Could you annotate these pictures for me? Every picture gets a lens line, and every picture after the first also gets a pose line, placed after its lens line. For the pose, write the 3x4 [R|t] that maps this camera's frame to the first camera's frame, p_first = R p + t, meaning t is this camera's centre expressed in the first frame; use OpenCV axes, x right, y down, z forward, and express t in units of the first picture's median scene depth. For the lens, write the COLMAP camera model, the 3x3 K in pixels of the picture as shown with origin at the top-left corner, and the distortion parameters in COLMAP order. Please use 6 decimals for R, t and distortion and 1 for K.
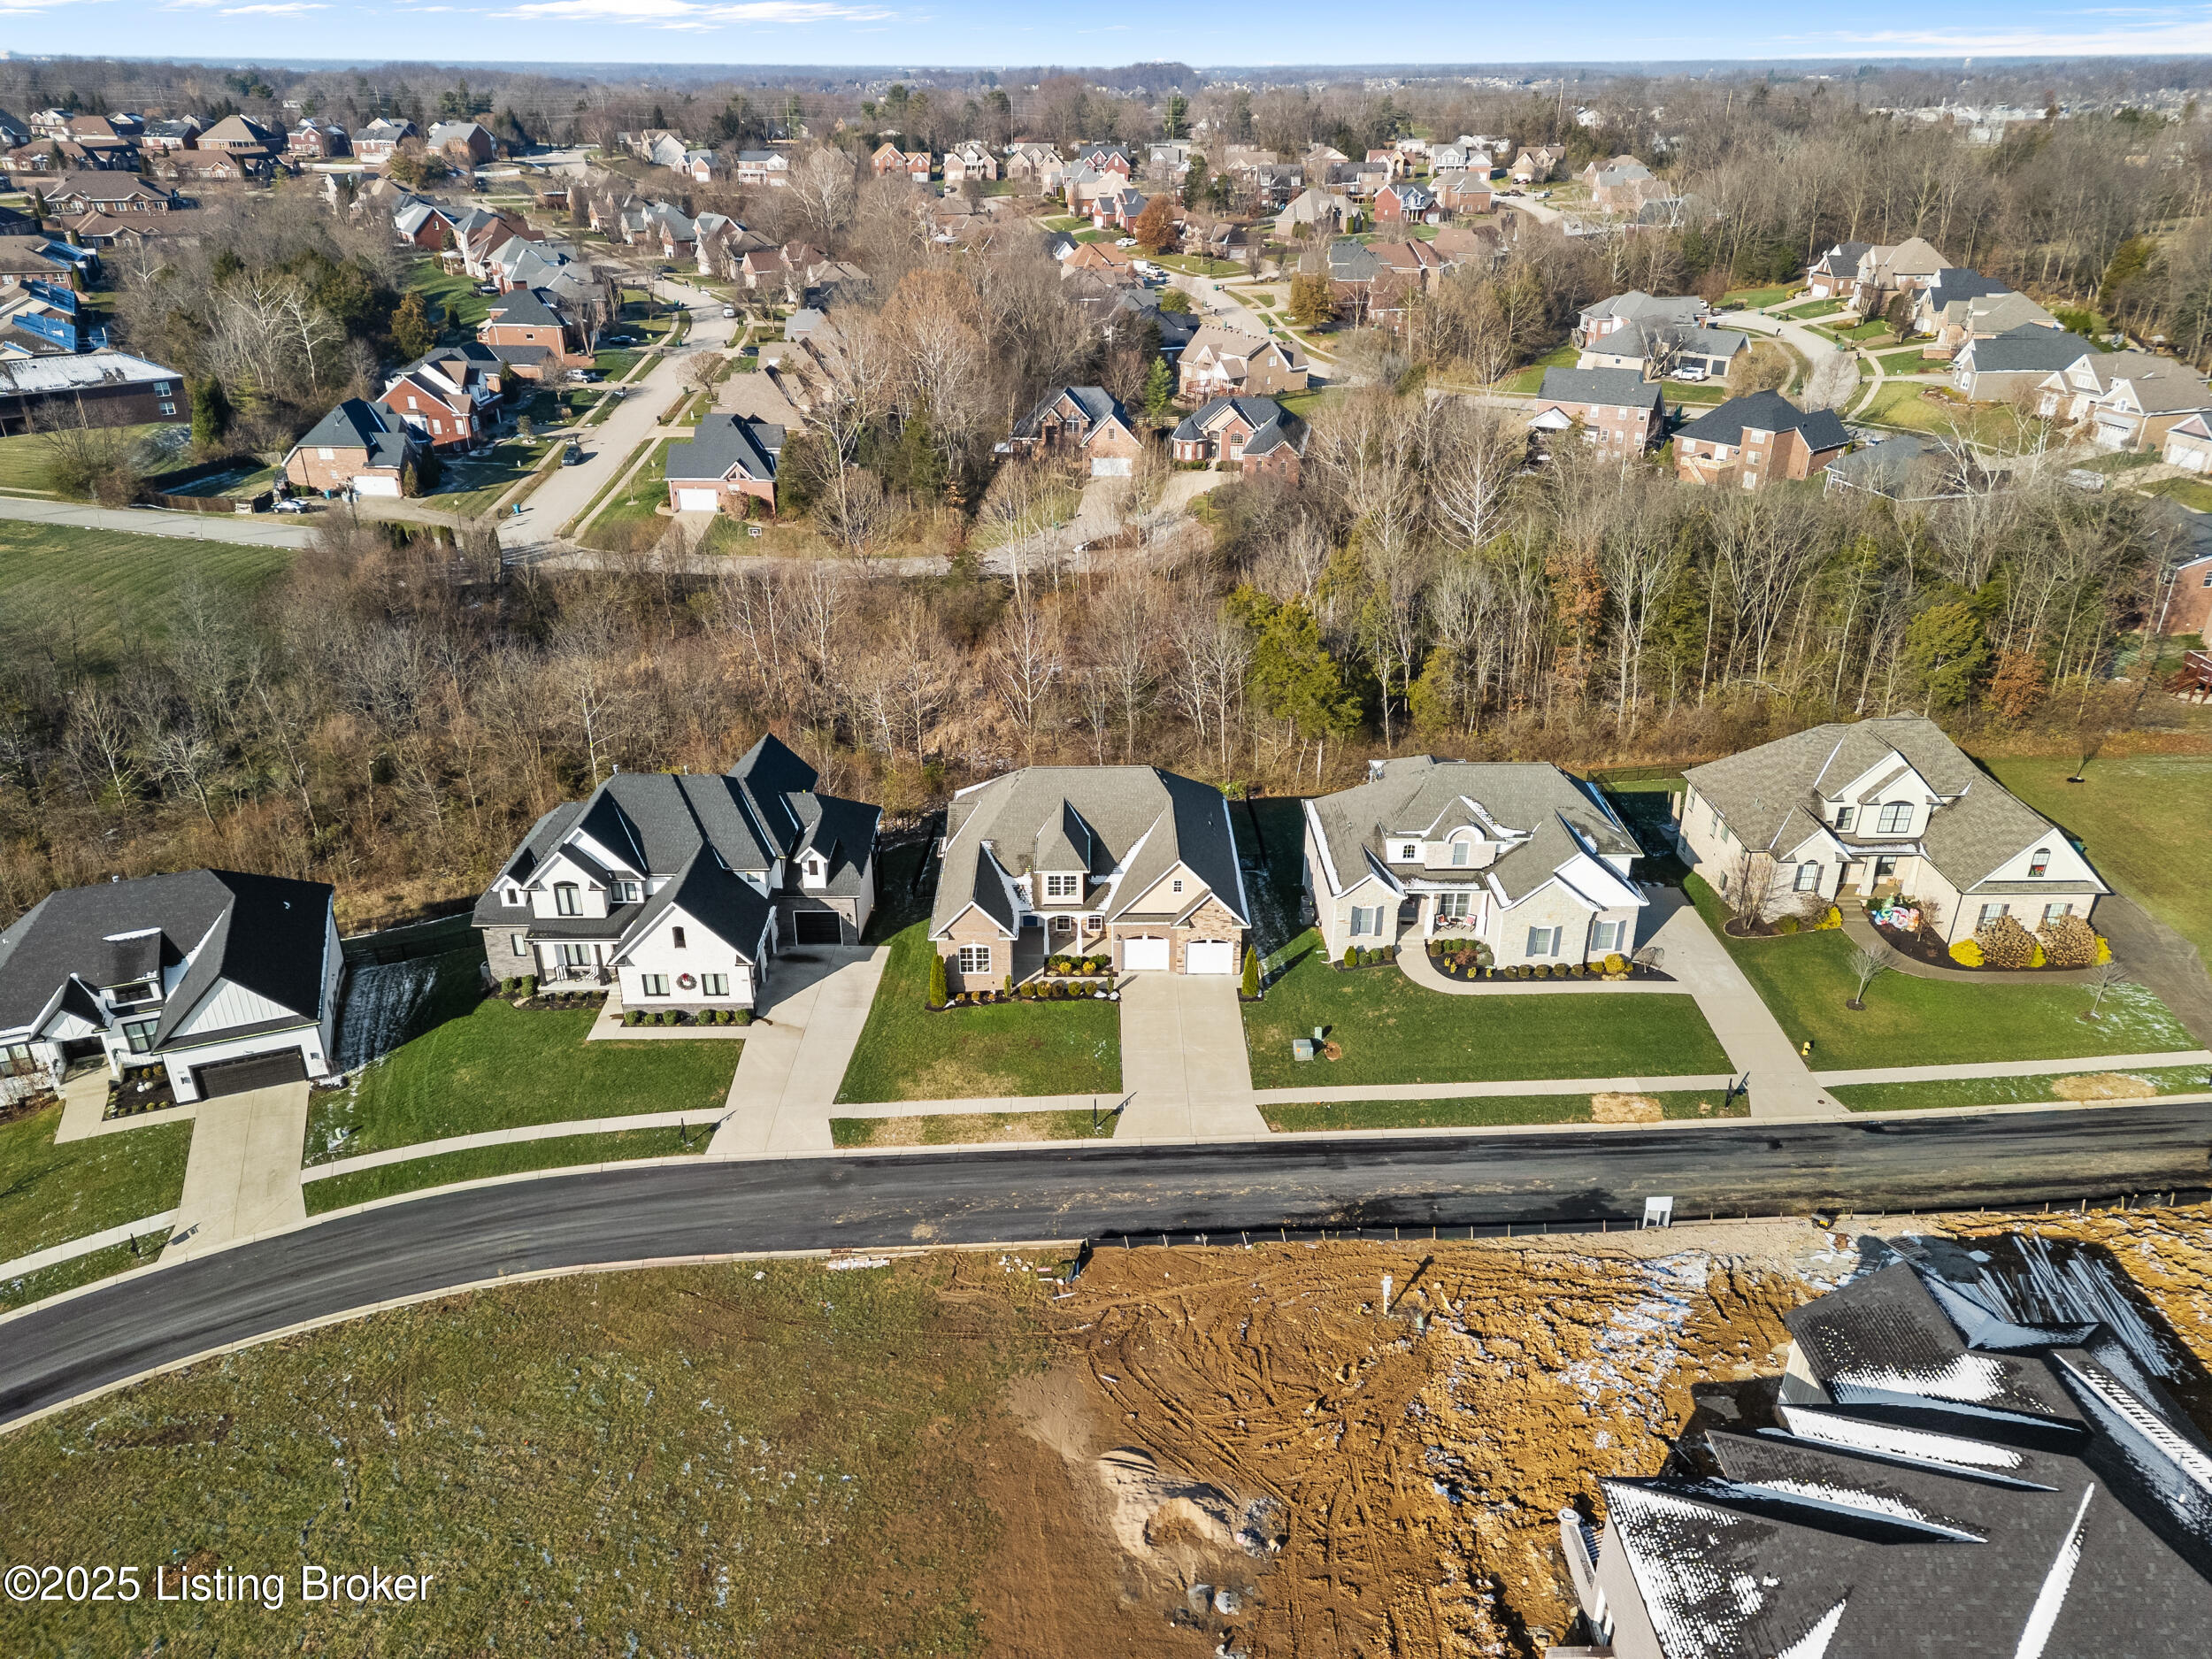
lens RADIAL K [[1529.6, 0, 1106.0], [0, 1529.6, 829.5], [0, 0, 1]] dist [0.071604, -0.066758]
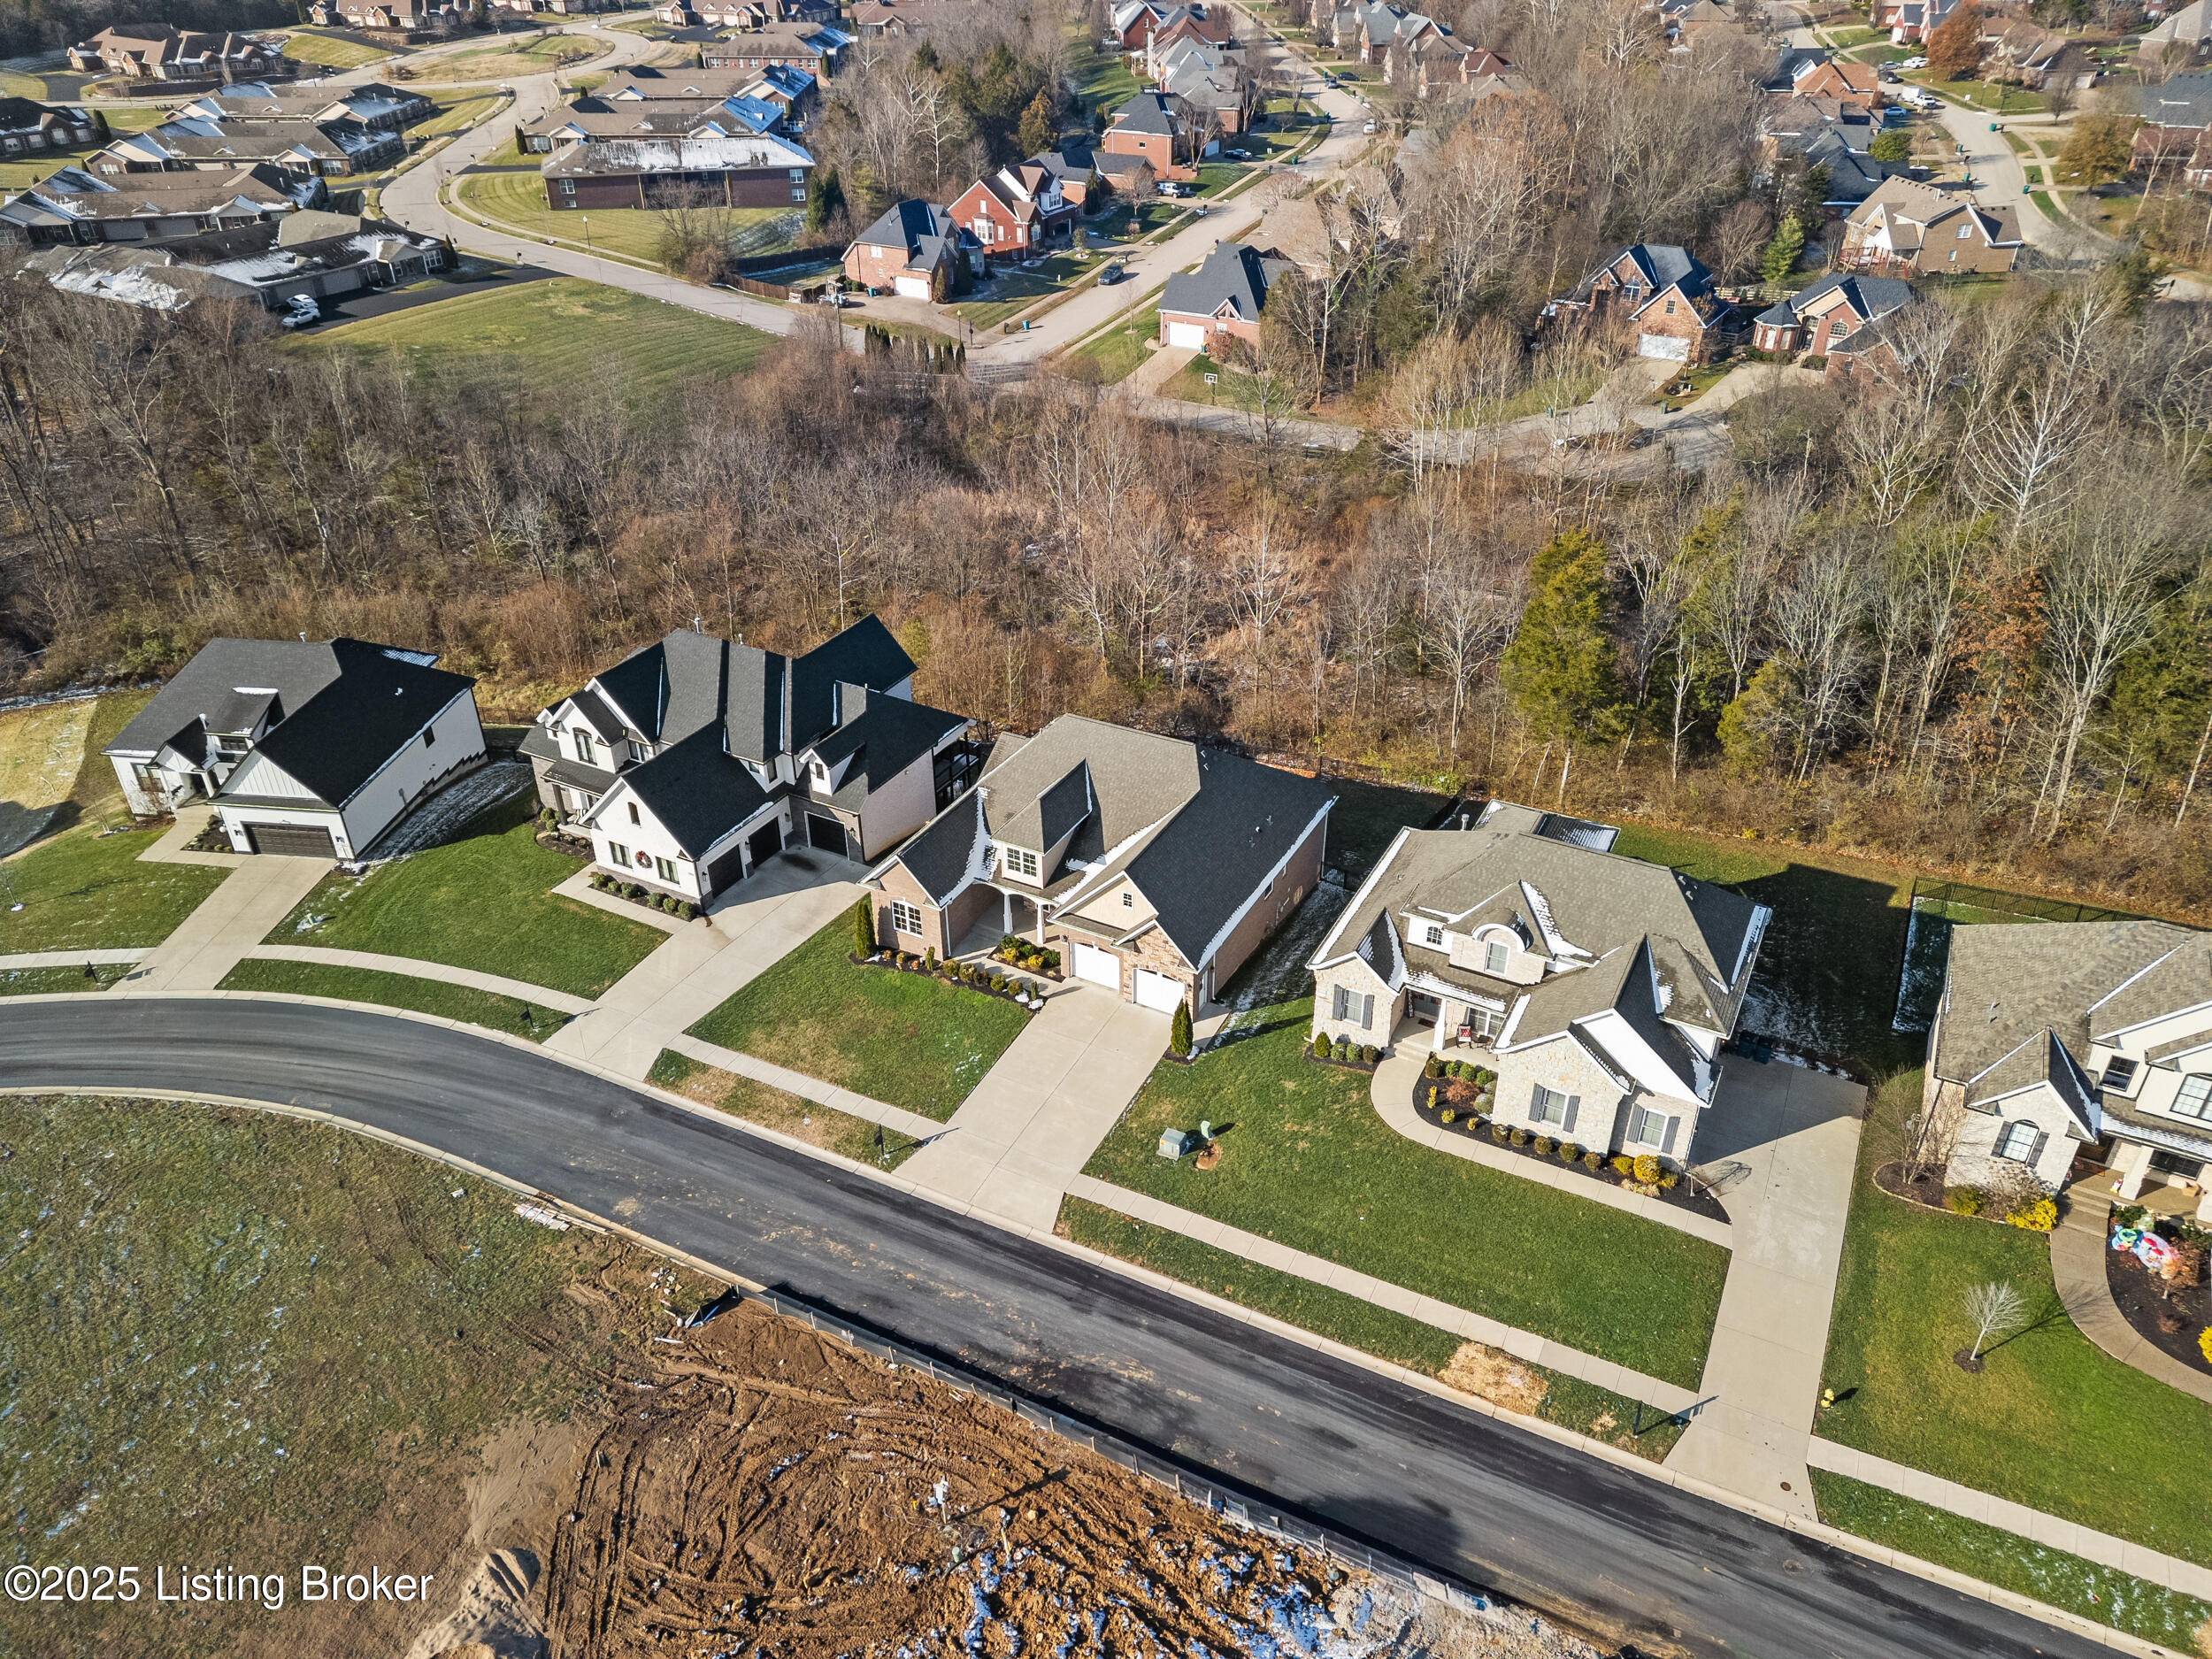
lens RADIAL K [[1529.6, 0, 1106.0], [0, 1529.6, 829.5], [0, 0, 1]] dist [0.071604, -0.066758]
pose [[0.875737, 0.248548, -0.413895, 0.361085], [-0.203549, 0.967461, 0.150292, -0.118497], [0.437782, -0.047369, 0.897832, 0.255675]]
